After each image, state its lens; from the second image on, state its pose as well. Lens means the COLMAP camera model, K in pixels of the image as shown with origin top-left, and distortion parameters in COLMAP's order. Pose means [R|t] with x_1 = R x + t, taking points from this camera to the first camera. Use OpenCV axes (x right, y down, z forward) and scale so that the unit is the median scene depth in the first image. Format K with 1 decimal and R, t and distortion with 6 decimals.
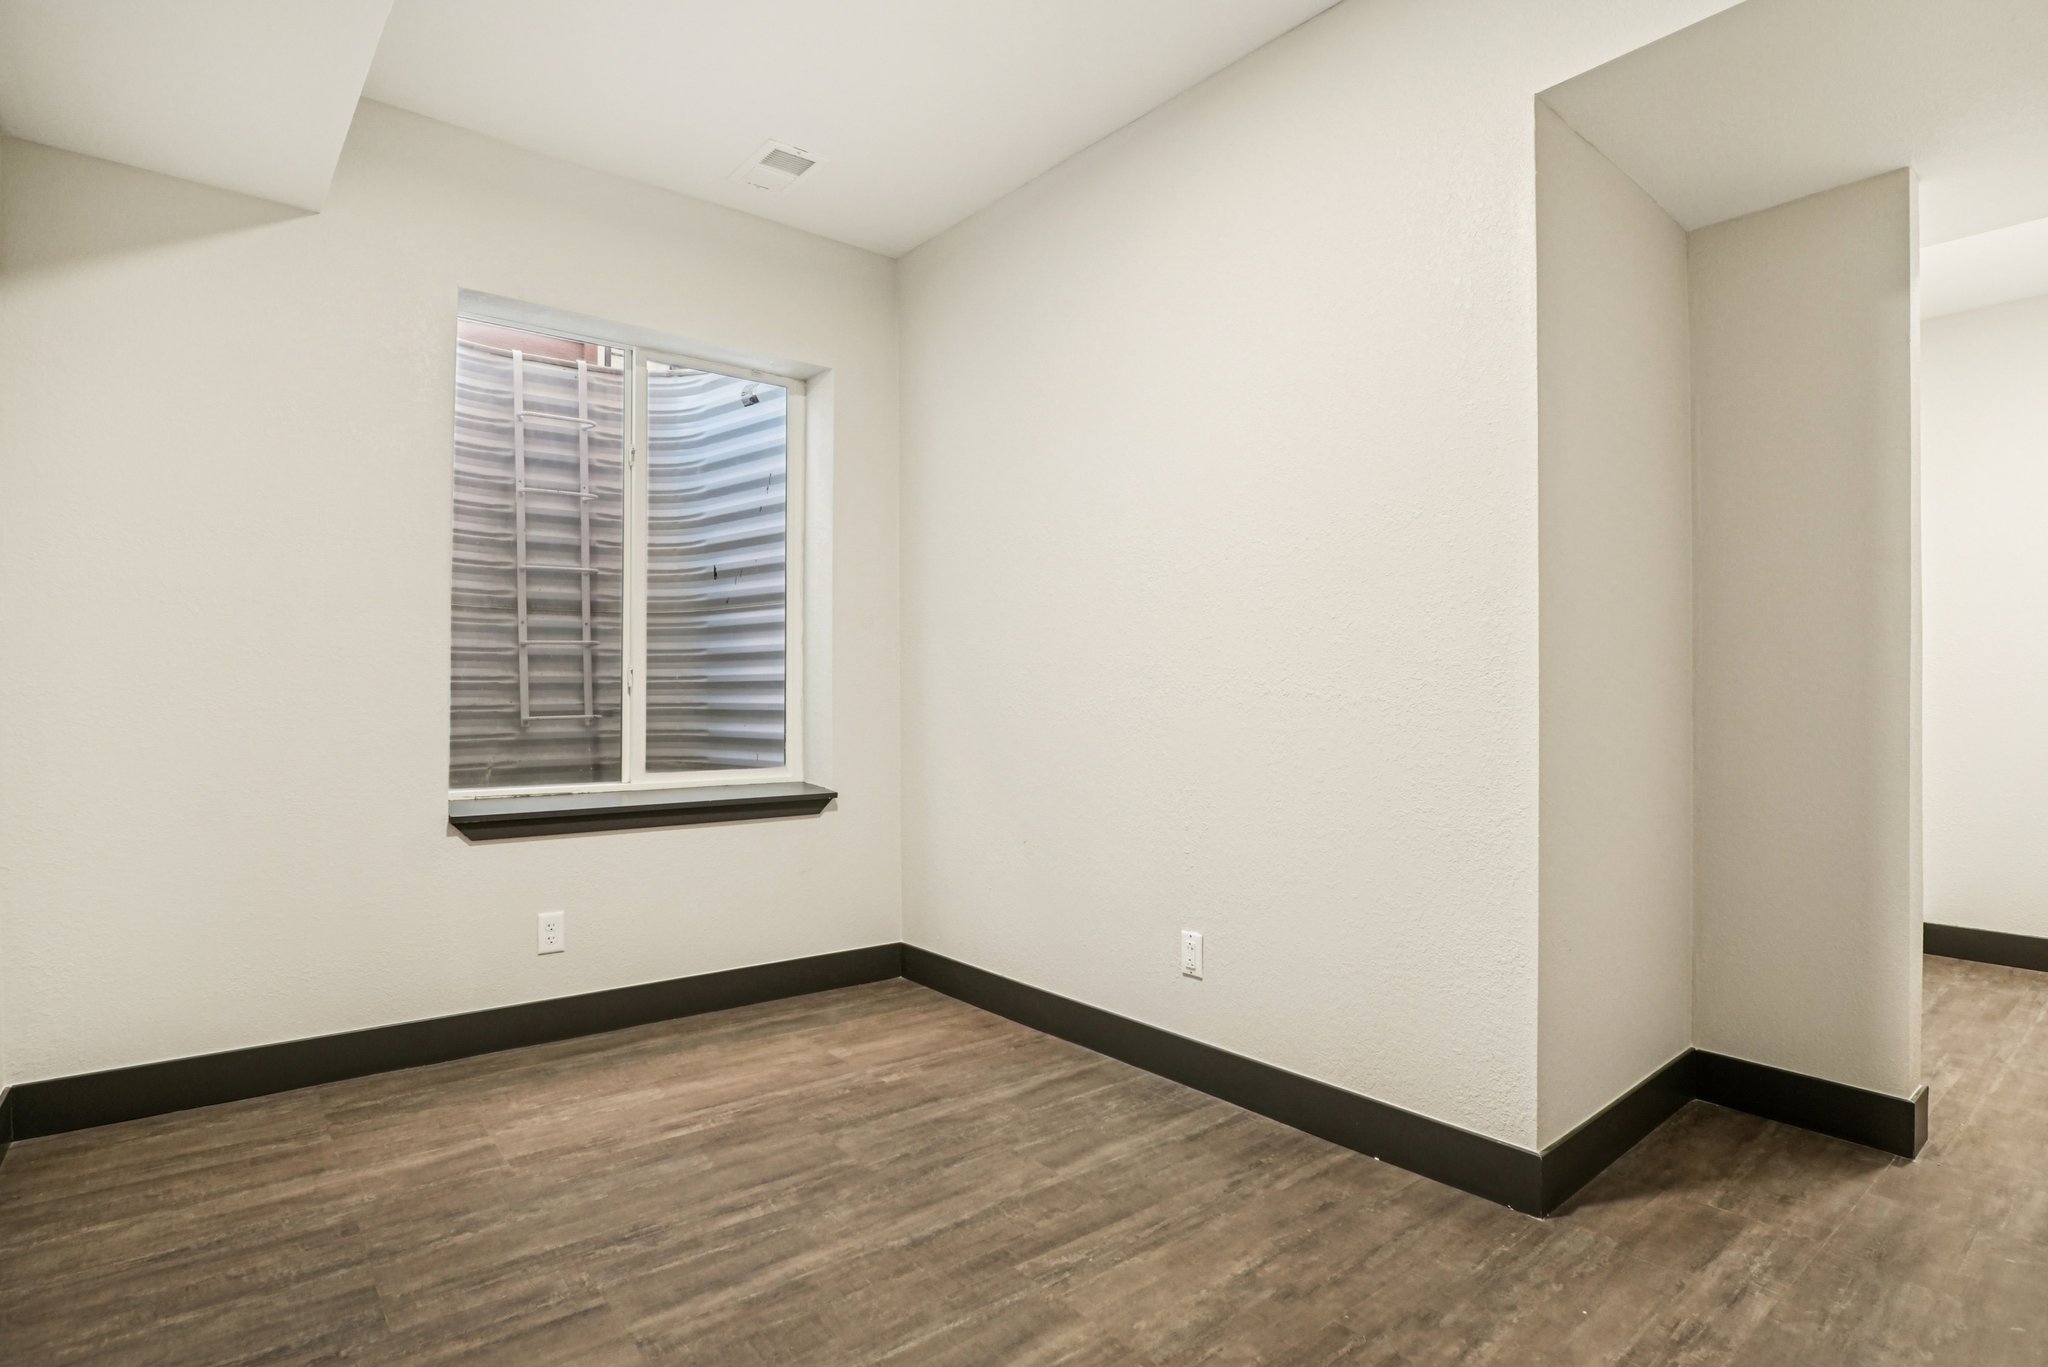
lens RADIAL K [[1041.6, 0, 1026.0], [0, 1041.6, 685.7], [0, 0, 1]] dist [-0.047493, 0.012014]
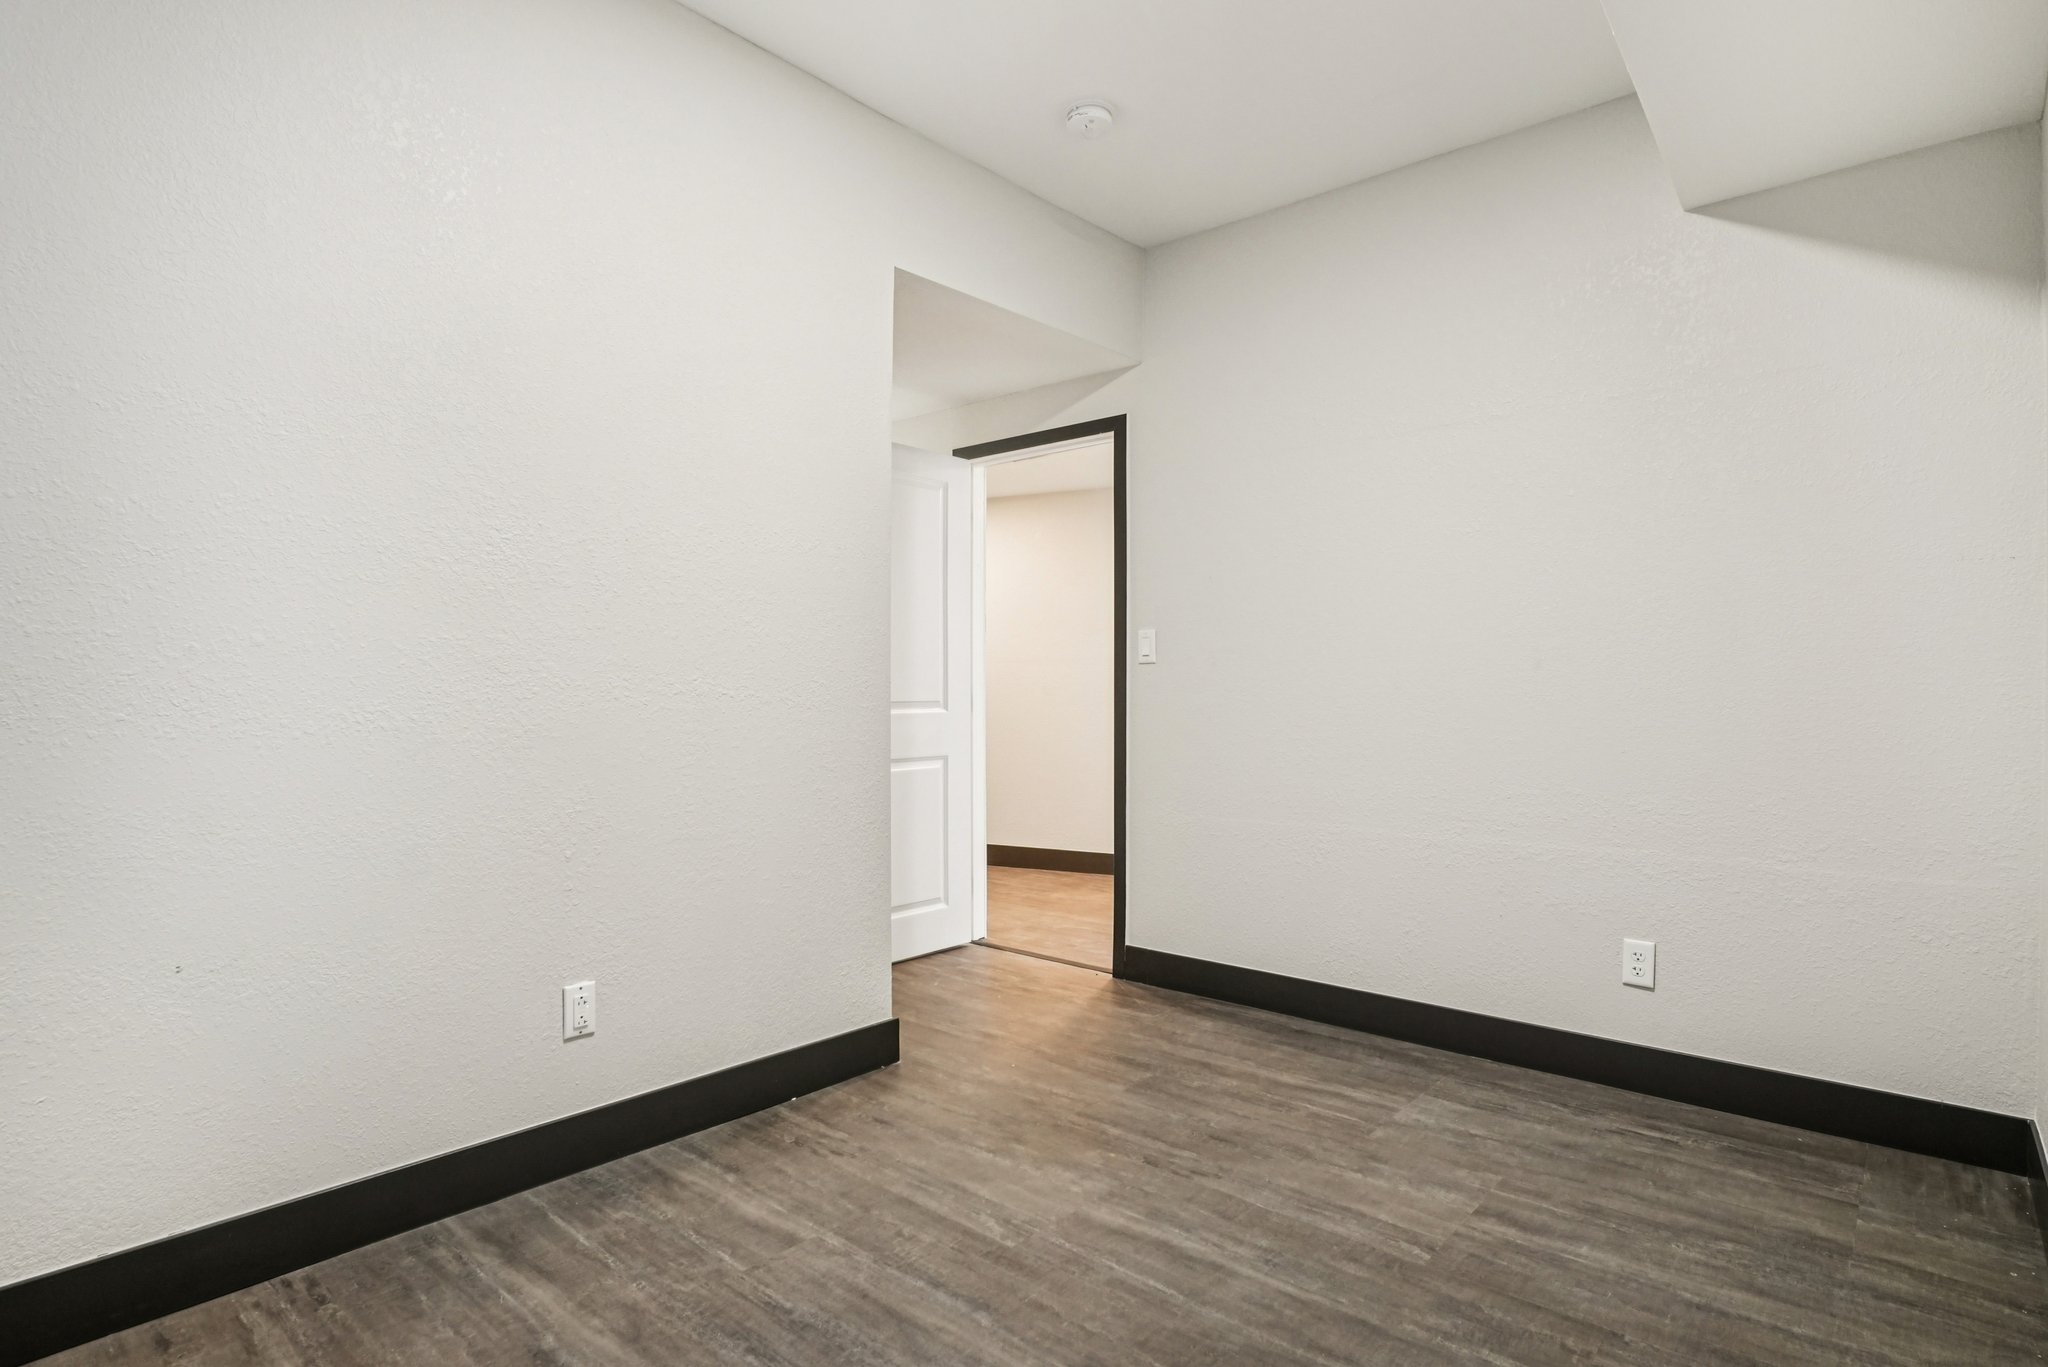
lens RADIAL K [[1041.6, 0, 1026.0], [0, 1041.6, 685.7], [0, 0, 1]] dist [-0.047493, 0.012014]
pose [[-0.158980, 0.002529, 0.987279, -0.838803], [-0.004825, 0.999983, -0.003339, 0.001721], [-0.987270, -0.005294, -0.158965, 0.929485]]
